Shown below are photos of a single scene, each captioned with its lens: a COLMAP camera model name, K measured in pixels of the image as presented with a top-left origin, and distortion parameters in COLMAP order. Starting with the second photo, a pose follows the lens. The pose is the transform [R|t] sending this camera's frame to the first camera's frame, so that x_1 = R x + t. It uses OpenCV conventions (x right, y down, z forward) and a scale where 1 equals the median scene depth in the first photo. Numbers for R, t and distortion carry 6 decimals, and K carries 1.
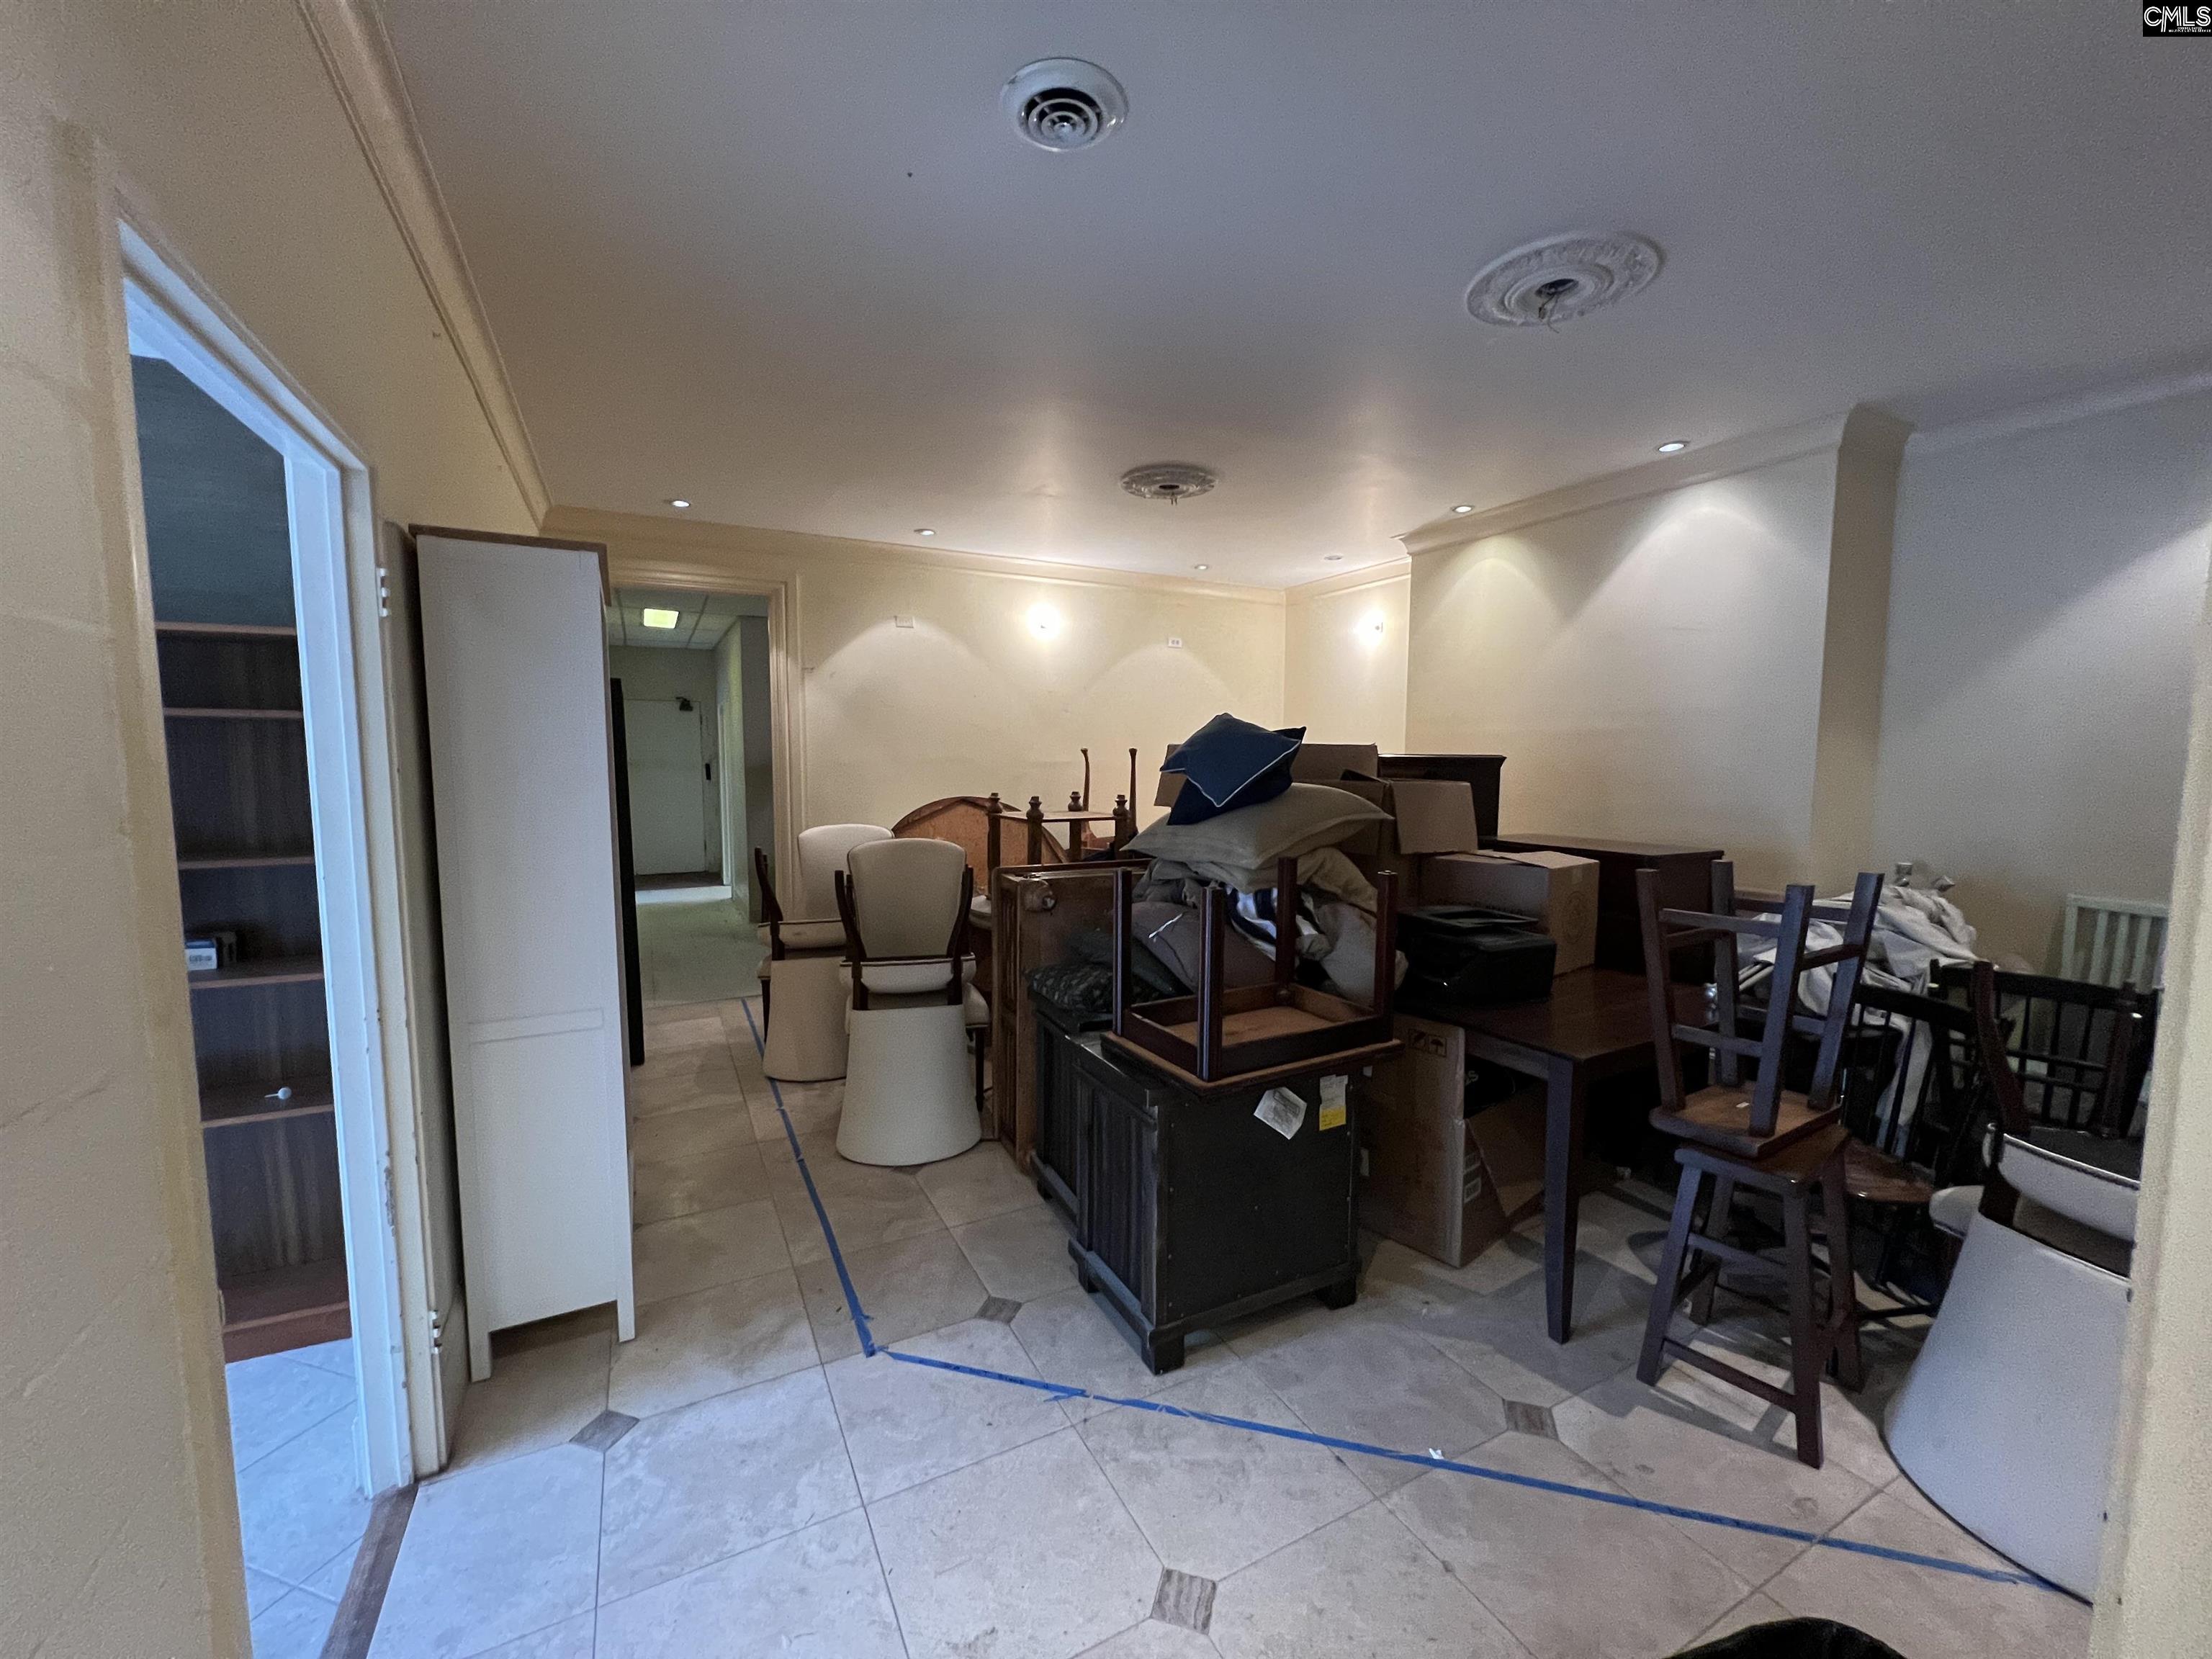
lens RADIAL K [[879.4, 0, 1112.5], [0, 879.4, 829.8], [0, 0, 1]] dist [-0.000688, 0.000658]
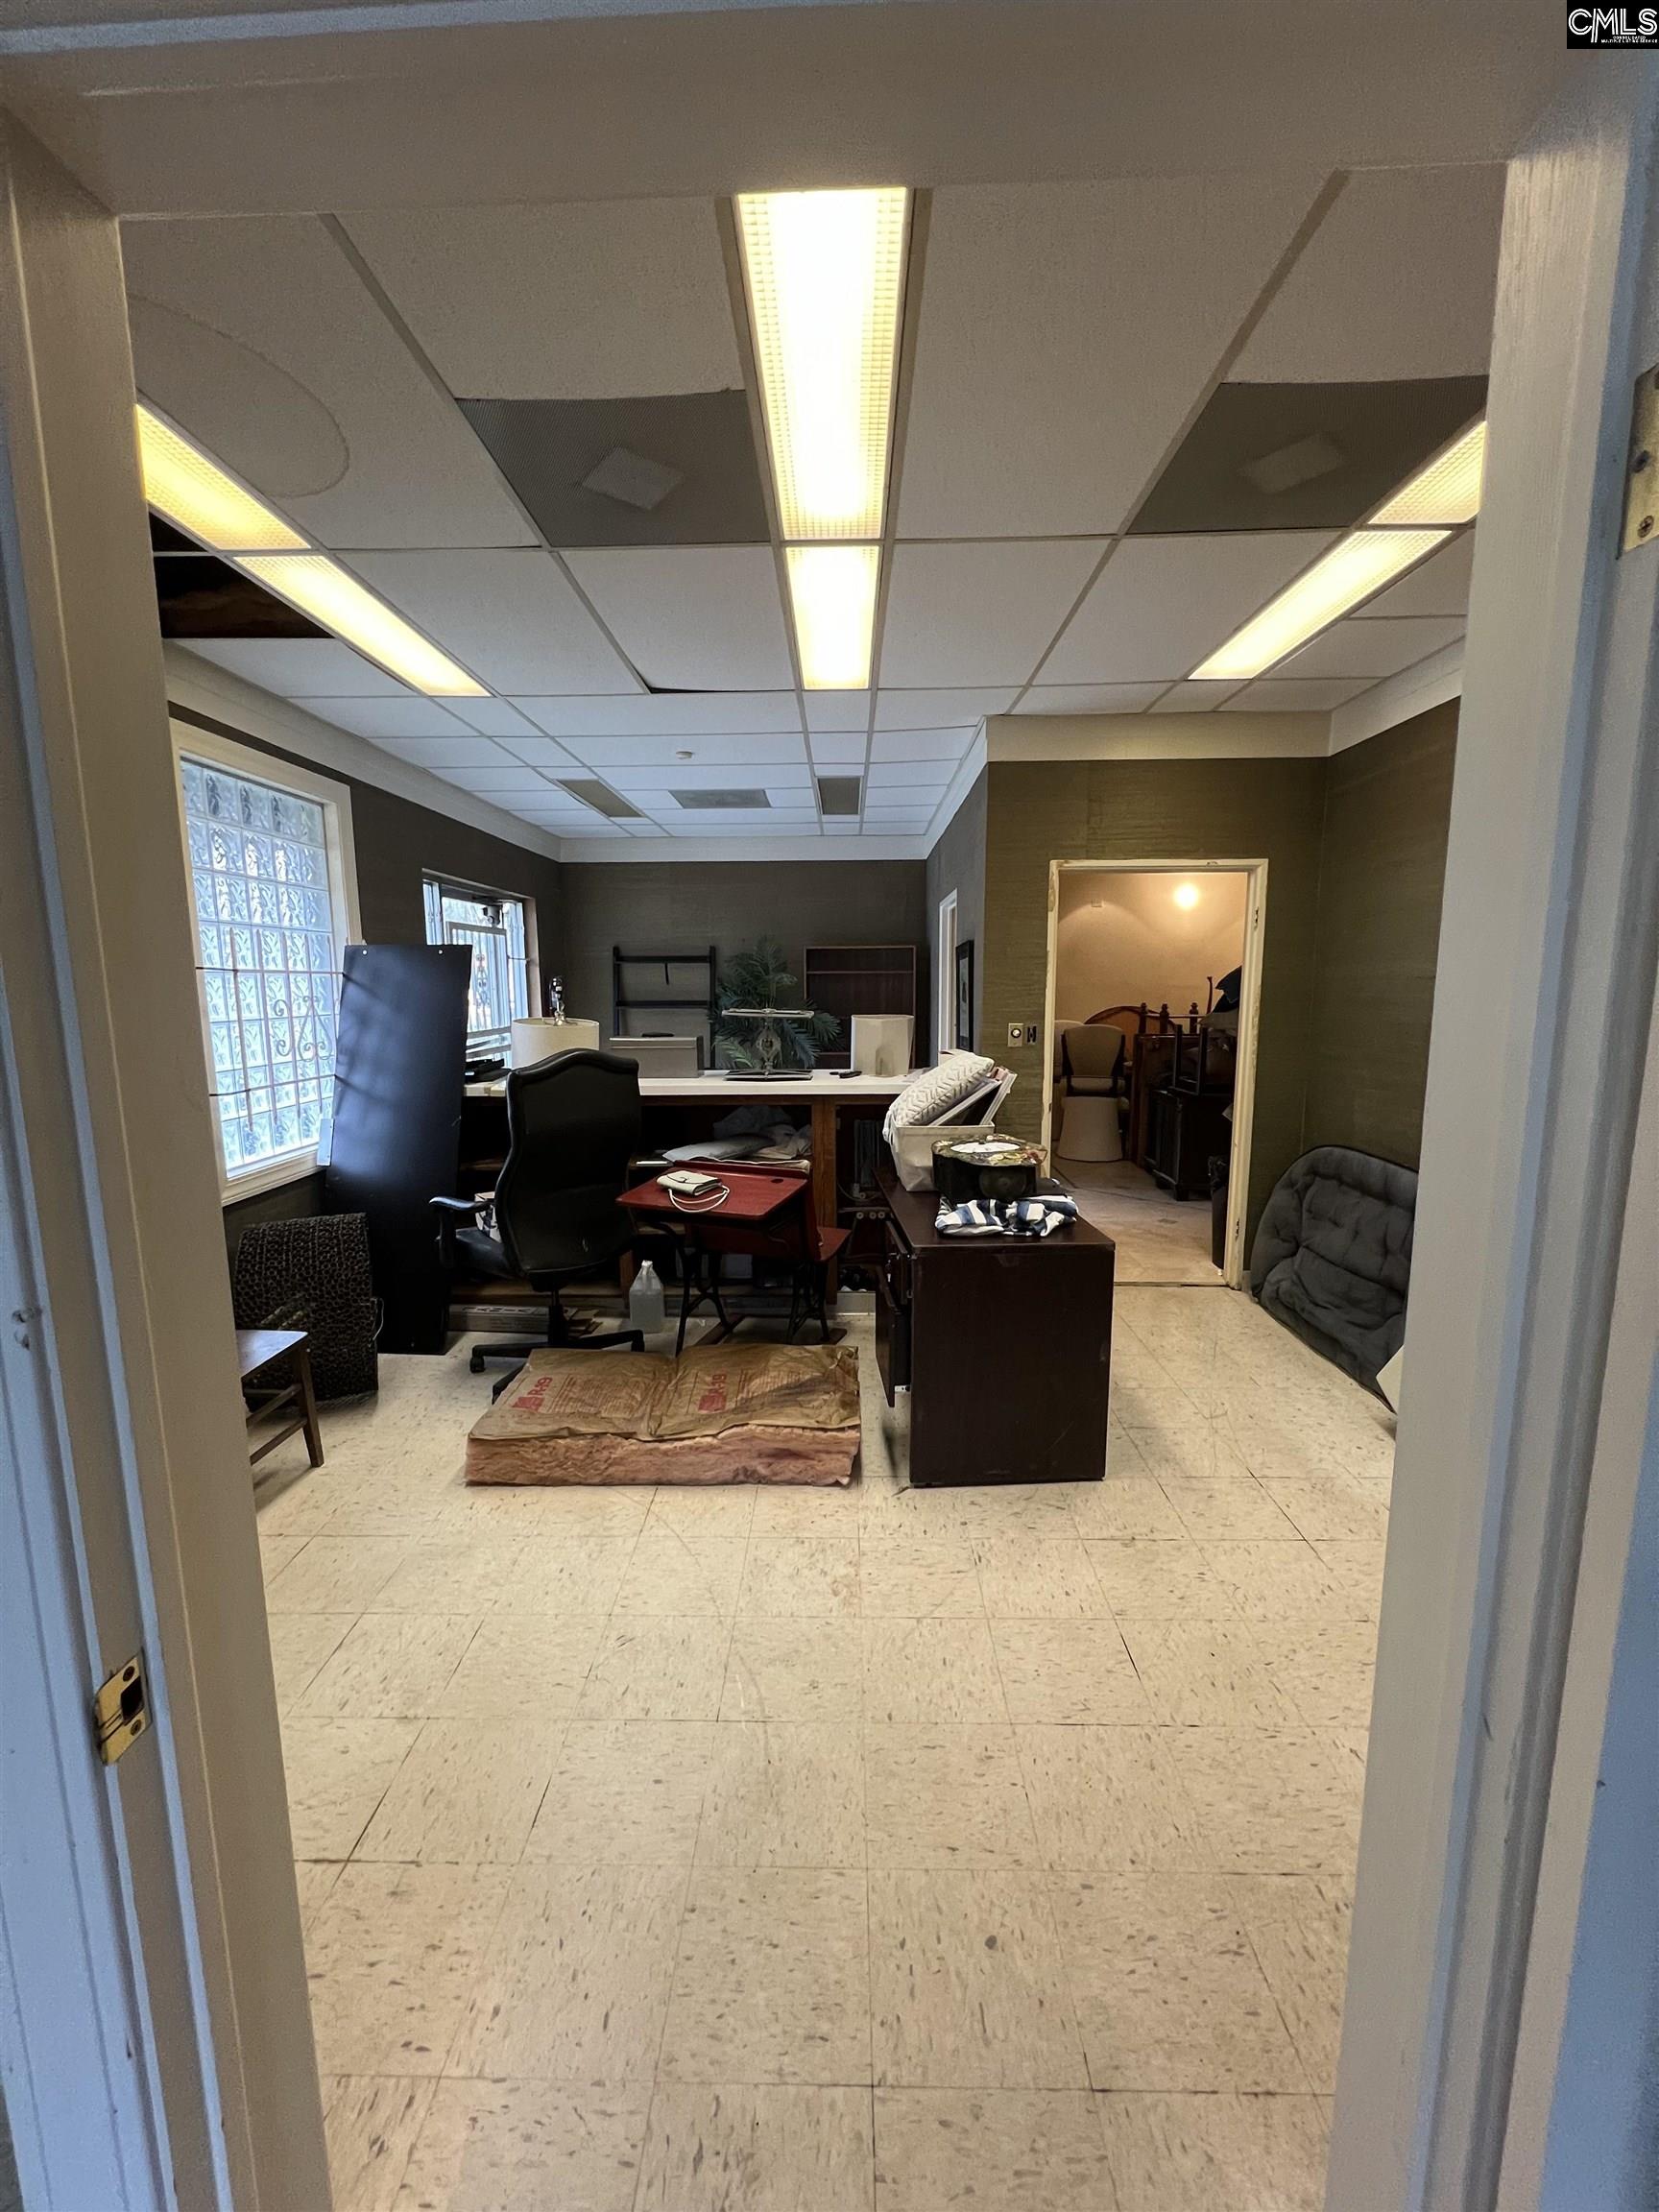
lens RADIAL K [[879.4, 0, 830.4], [0, 879.4, 1109.1], [0, 0, 1]] dist [-0.000688, 0.000658]
pose [[0.875973, 0.063151, -0.478207, 0.359362], [-0.033741, 0.996986, 0.069853, 0.141829], [0.481178, -0.045054, 0.875465, -1.781986]]
